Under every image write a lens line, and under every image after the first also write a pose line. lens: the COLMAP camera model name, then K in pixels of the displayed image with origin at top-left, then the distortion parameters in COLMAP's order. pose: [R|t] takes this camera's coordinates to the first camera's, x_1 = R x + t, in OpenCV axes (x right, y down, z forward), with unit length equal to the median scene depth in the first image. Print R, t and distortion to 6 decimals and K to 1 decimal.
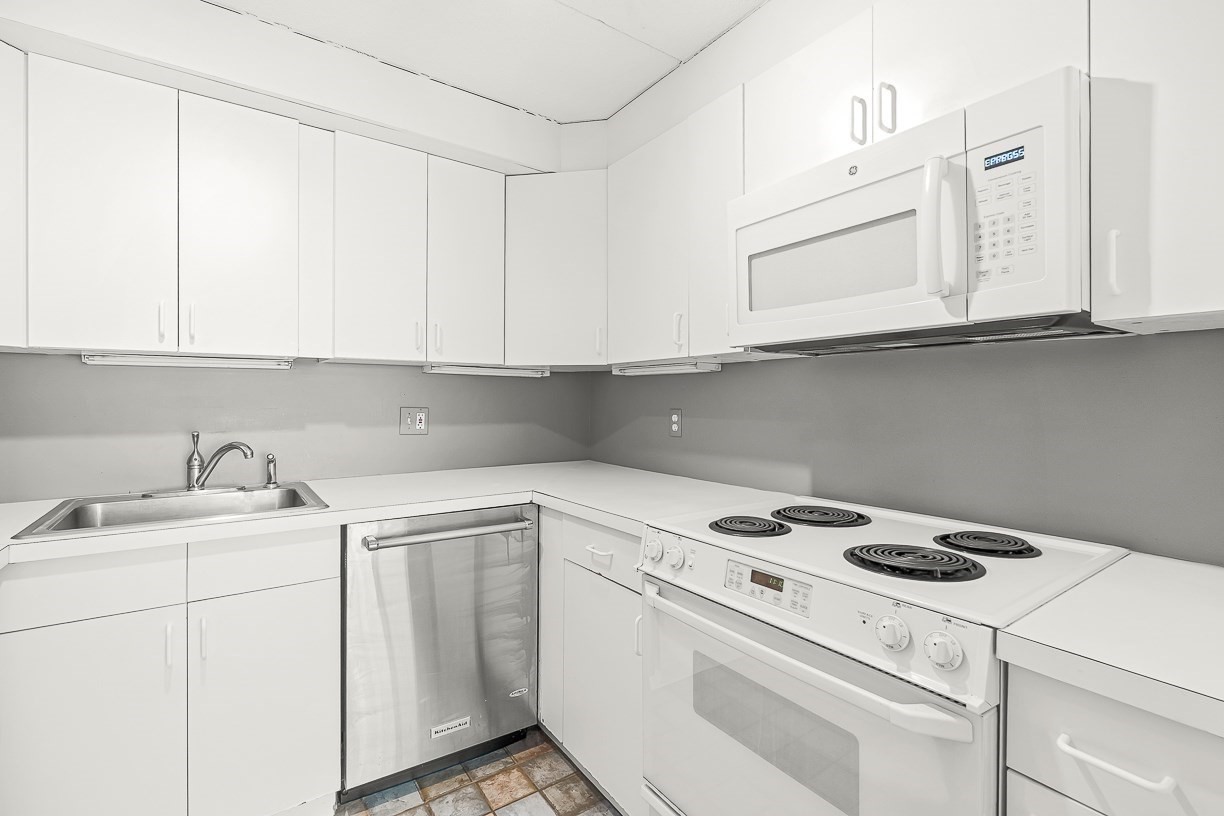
lens RADIAL K [[565.5, 0, 631.7], [0, 565.5, 404.6], [0, 0, 1]] dist [-0.004273, -0.000466]
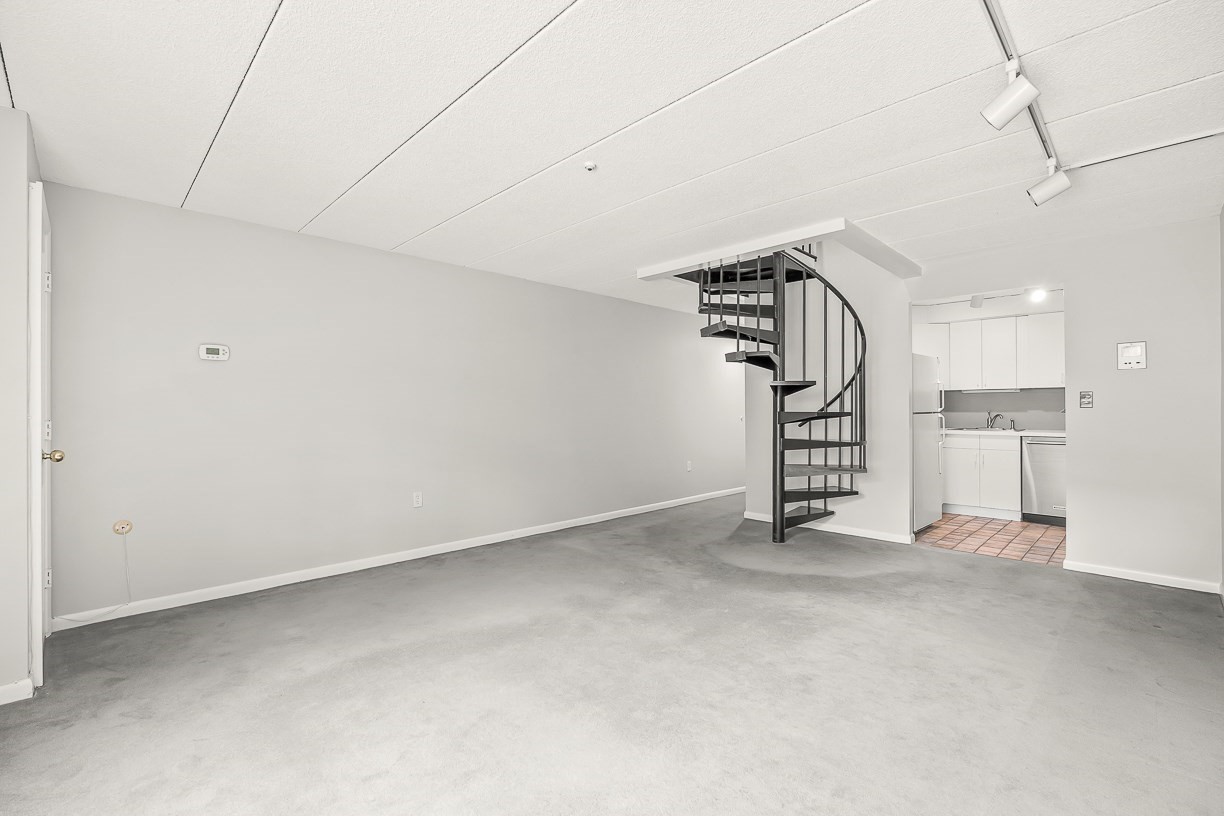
lens RADIAL K [[528.8, 0, 615.3], [0, 528.8, 403.9], [0, 0, 1]] dist [-0.001196, -0.000241]
pose [[0.166513, -0.002437, -0.986036, 2.115395], [-0.007838, 0.999962, -0.003795, 0.034631], [0.986008, 0.008360, 0.166487, -1.871453]]
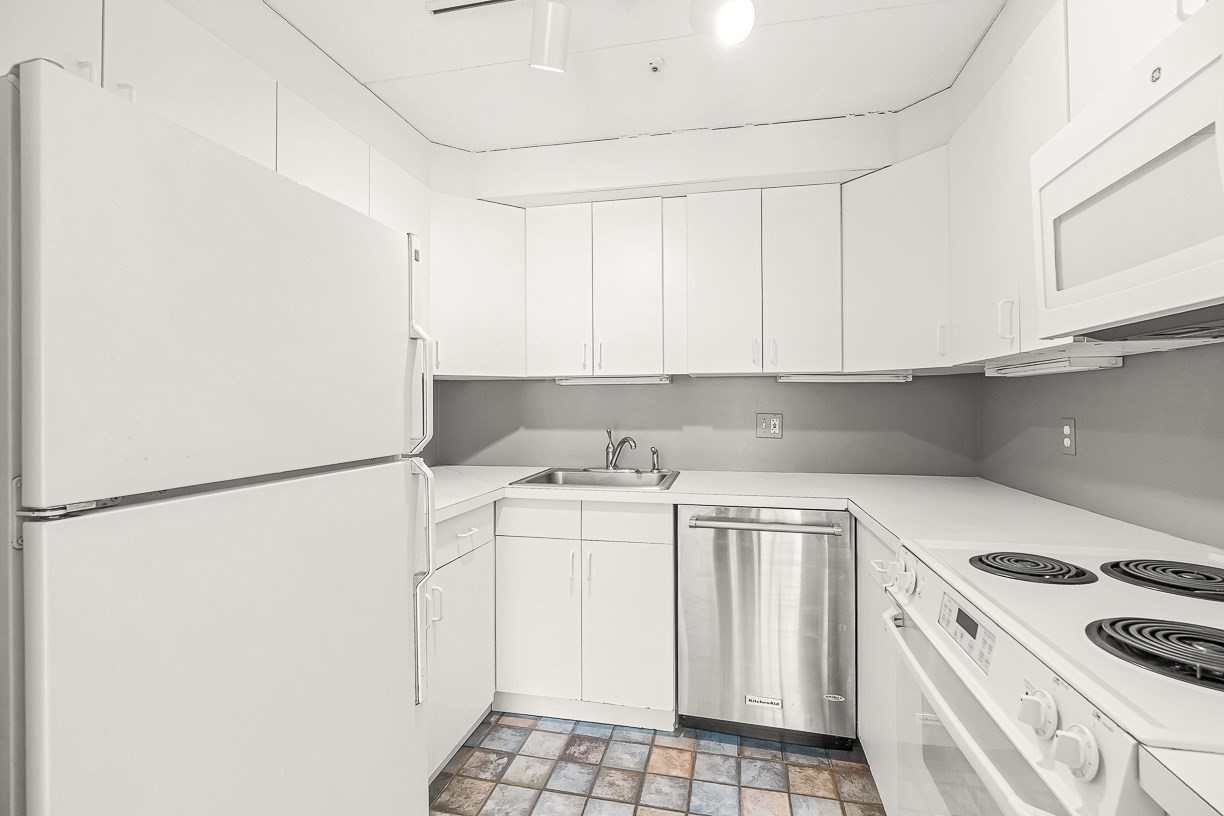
lens RADIAL K [[559.3, 0, 593.7], [0, 559.3, 404.9], [0, 0, 1]] dist [-0.001145, -0.000515]
pose [[0.652293, -0.003456, -0.757959, 0.301567], [-0.005208, 0.999946, -0.009041, -0.000359], [0.757949, 0.009845, 0.652239, 0.023792]]
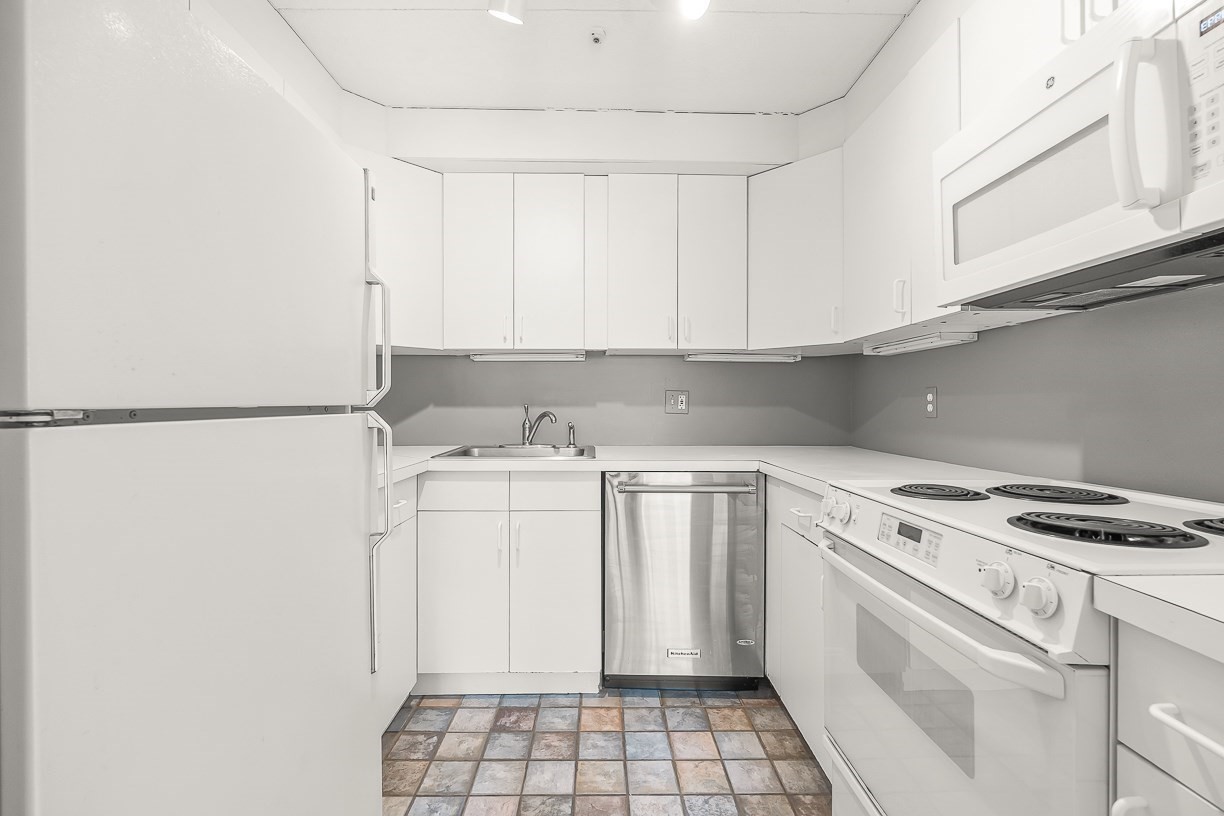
lens RADIAL K [[559.2, 0, 592.5], [0, 559.2, 409.2], [0, 0, 1]] dist [-0.001570, -0.000727]
pose [[0.808206, 0.004968, -0.588878, 0.217514], [-0.005814, 0.999983, 0.000457, 0.059331], [0.588871, 0.003054, 0.808222, -0.068341]]
